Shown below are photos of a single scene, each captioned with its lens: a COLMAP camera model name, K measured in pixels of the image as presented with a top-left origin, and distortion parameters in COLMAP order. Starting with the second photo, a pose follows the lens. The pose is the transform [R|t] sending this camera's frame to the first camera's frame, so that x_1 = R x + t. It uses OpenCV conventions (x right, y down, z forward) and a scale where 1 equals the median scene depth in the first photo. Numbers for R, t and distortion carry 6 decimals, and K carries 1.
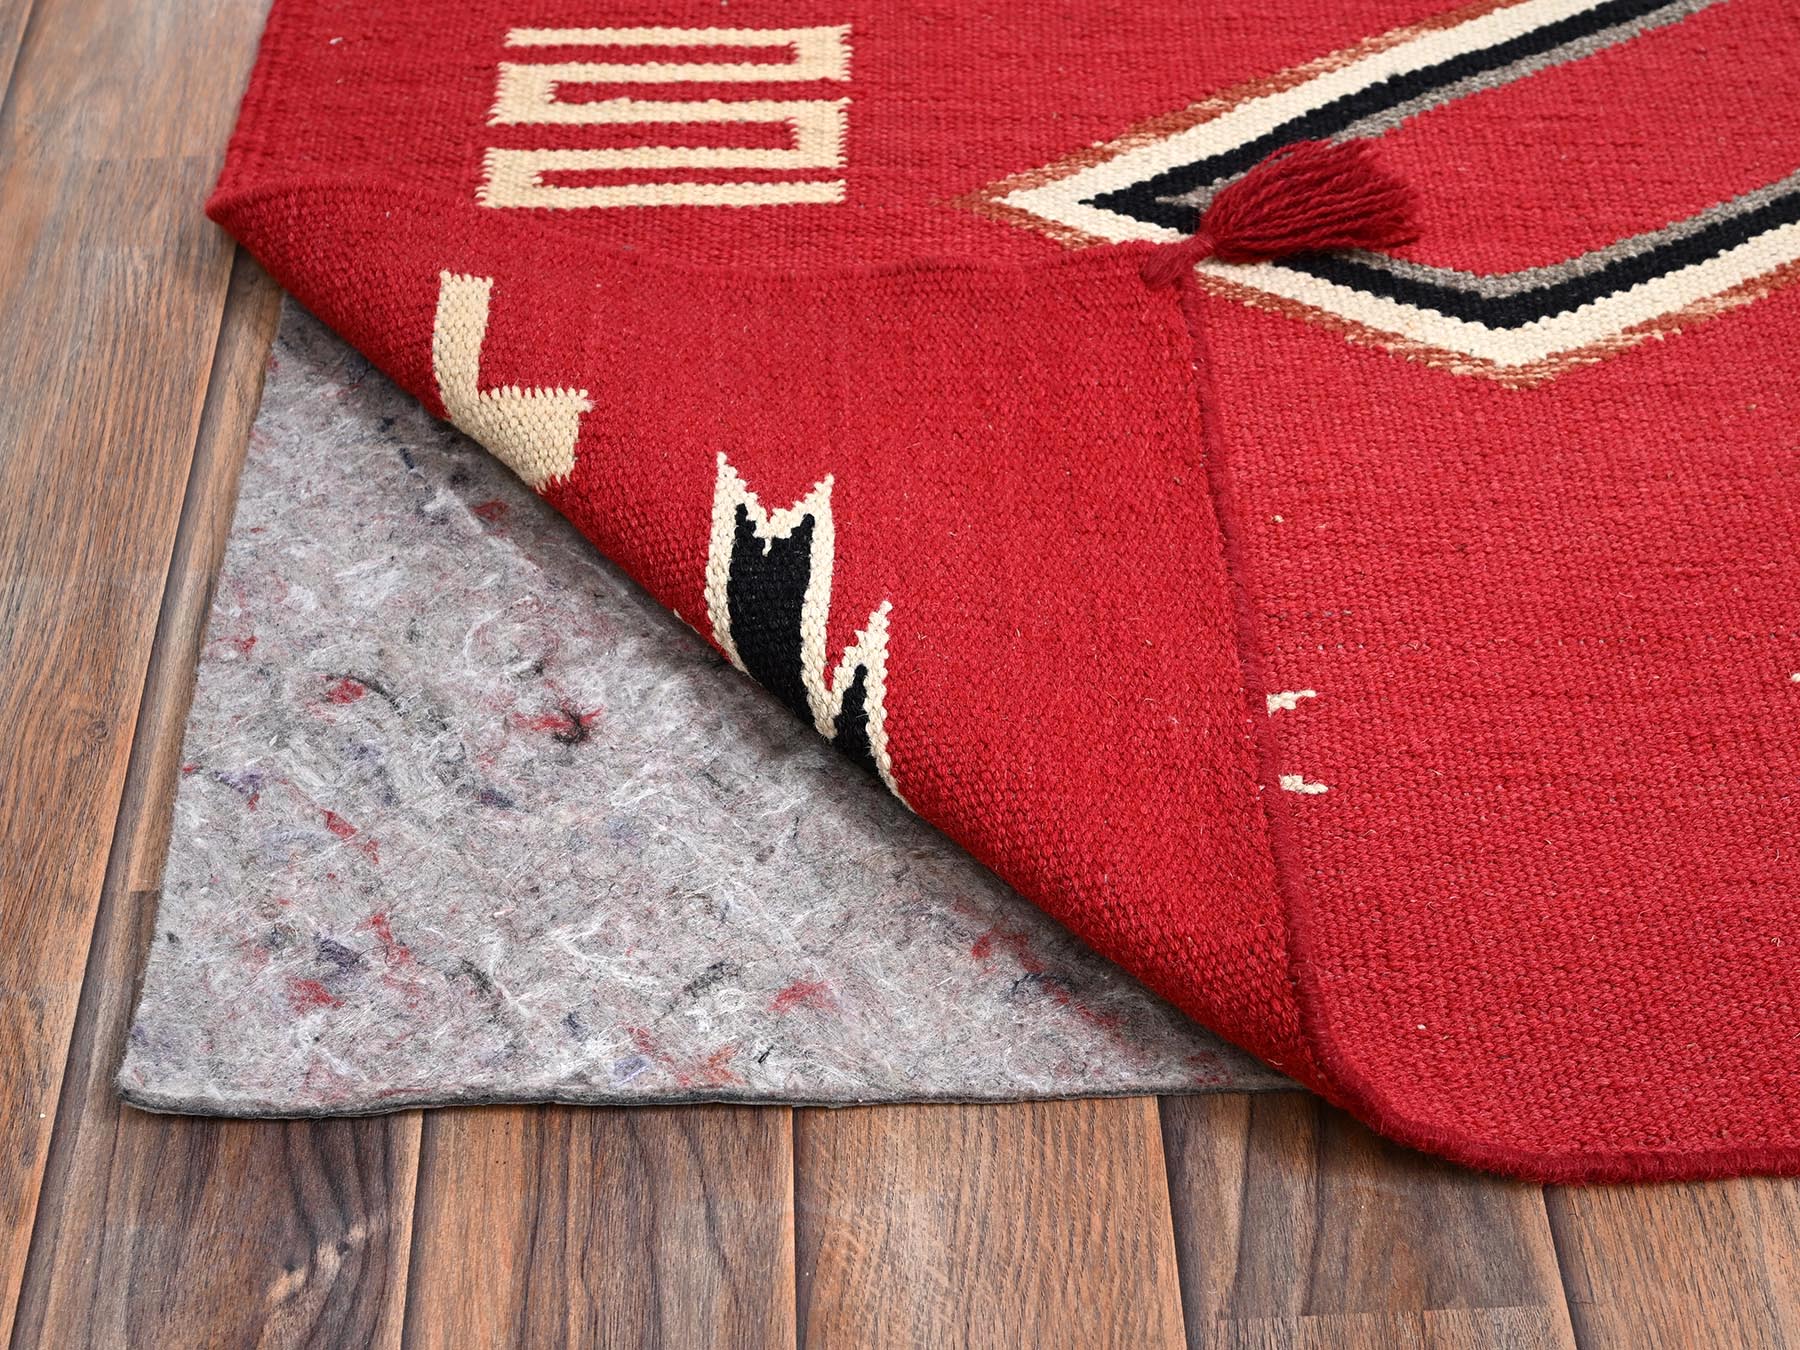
lens RADIAL K [[1576.8, 0, 900.0], [0, 1576.8, 675.0], [0, 0, 1]] dist [0.004185, 0.002081]
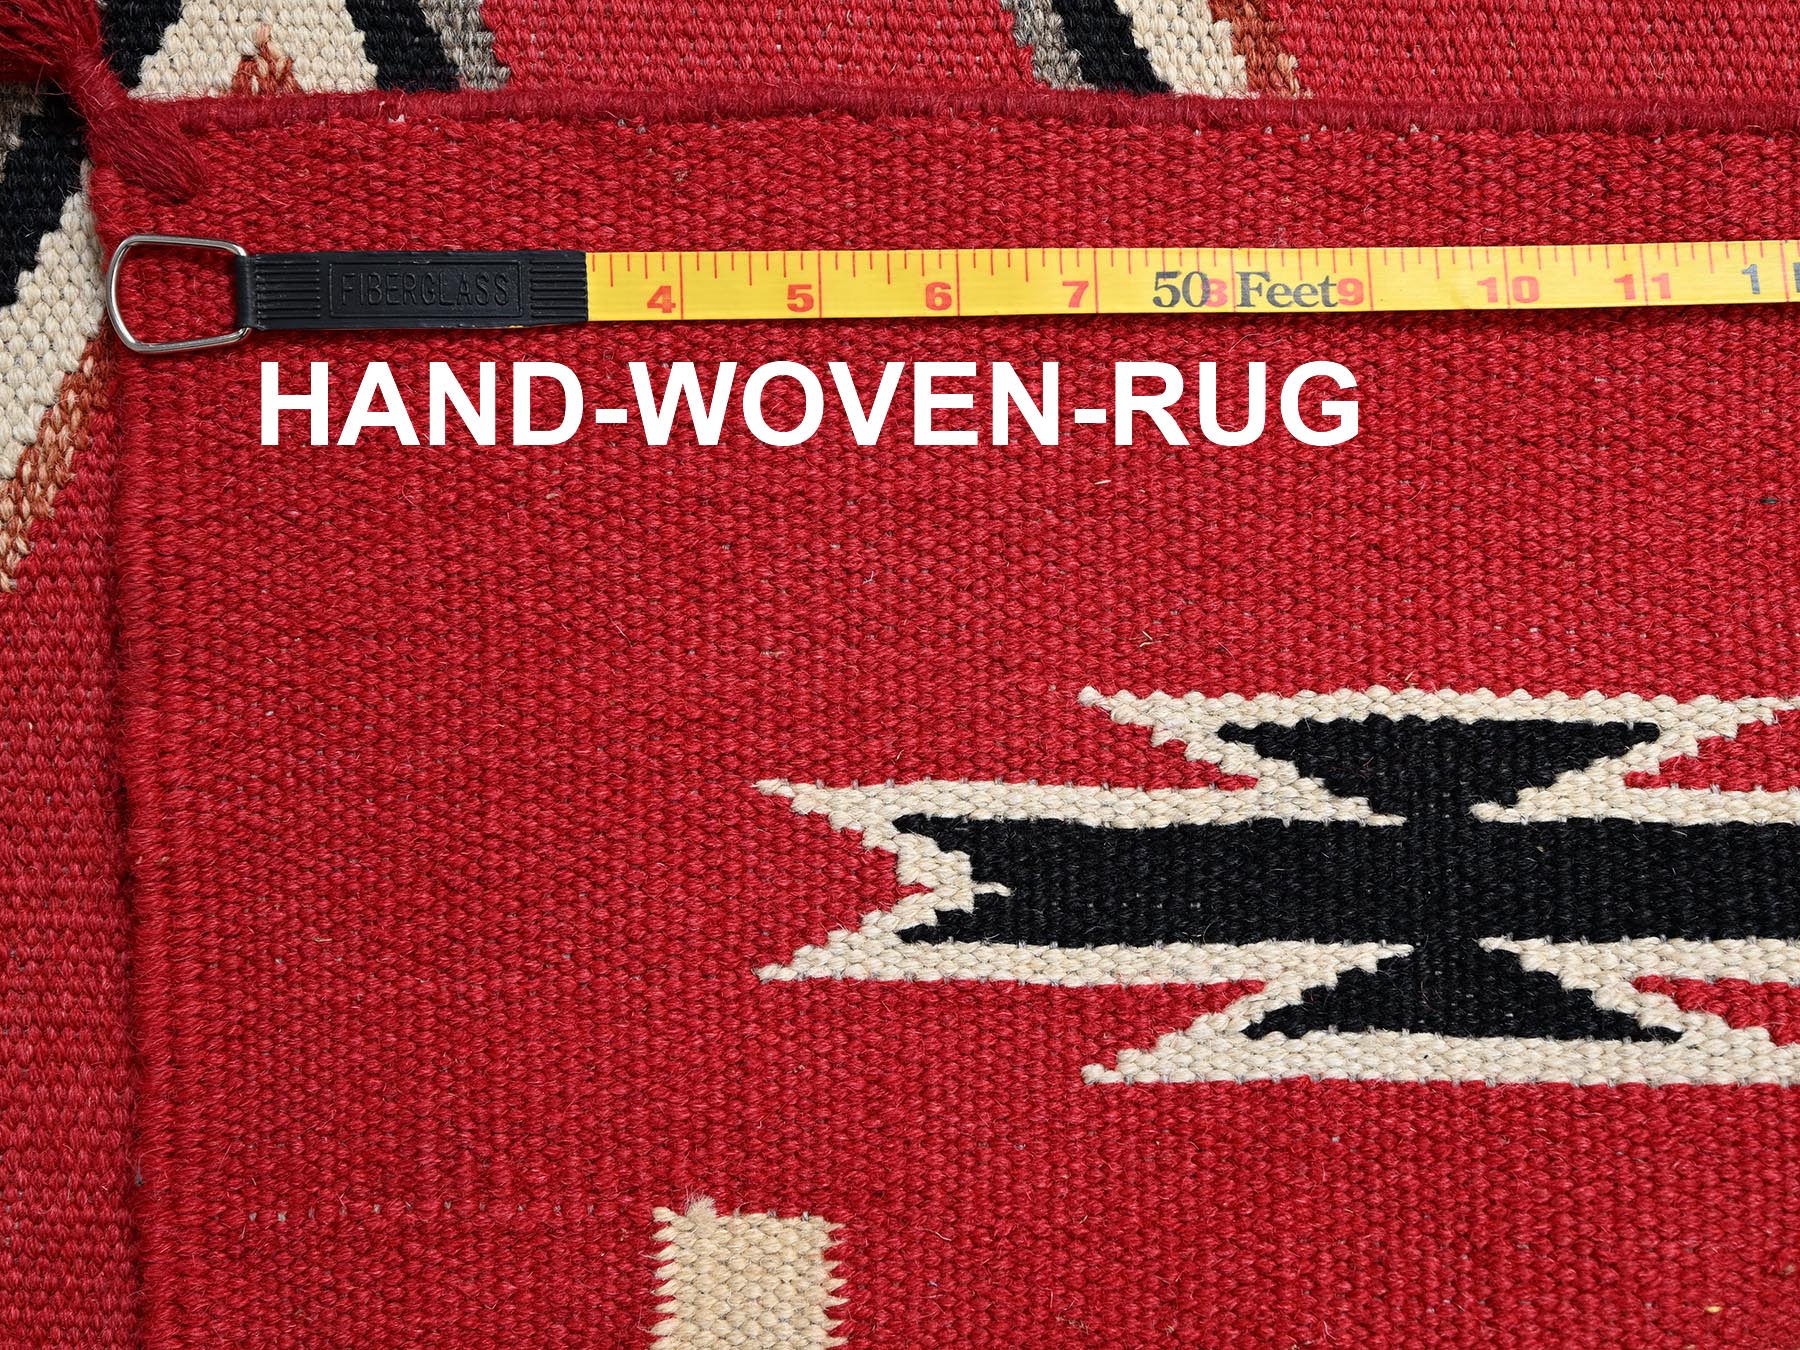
lens RADIAL K [[1576.8, 0, 900.0], [0, 1576.8, 675.0], [0, 0, 1]] dist [0.004185, 0.002081]
pose [[-0.020876, -0.999704, -0.012513, 0.009659], [0.875455, -0.024323, 0.482687, -0.411569], [-0.482849, -0.000878, 0.875703, 0.464963]]
